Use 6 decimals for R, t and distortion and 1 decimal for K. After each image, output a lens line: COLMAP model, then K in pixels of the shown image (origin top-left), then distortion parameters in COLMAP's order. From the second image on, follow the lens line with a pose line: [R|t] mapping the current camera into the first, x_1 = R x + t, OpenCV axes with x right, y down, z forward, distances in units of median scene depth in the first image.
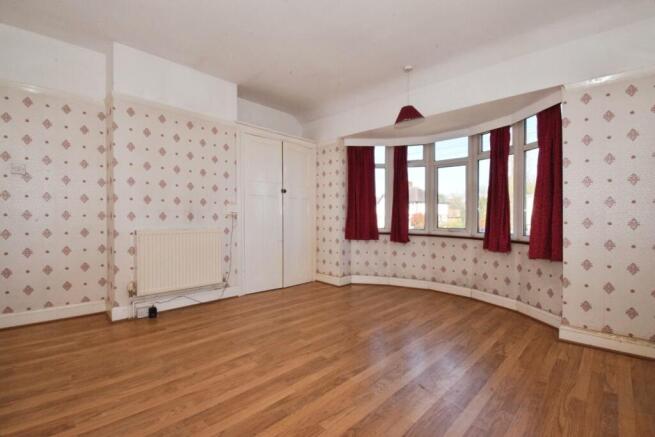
lens RADIAL K [[292.9, 0, 324.9], [0, 292.9, 217.5], [0, 0, 1]] dist [0.000277, -0.002100]
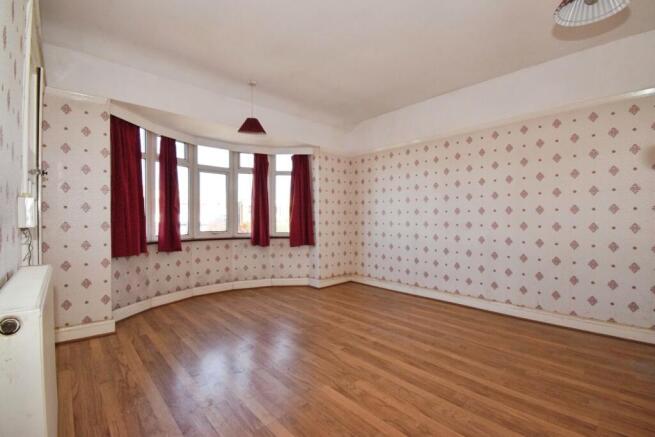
lens RADIAL K [[292.9, 0, 325.1], [0, 292.9, 217.9], [0, 0, 1]] dist [0.000277, -0.002100]
pose [[0.047905, -0.010152, 0.998800, -0.680499], [0.006551, 0.999930, 0.009849, -0.022003], [-0.998830, 0.006072, 0.047969, 0.609110]]
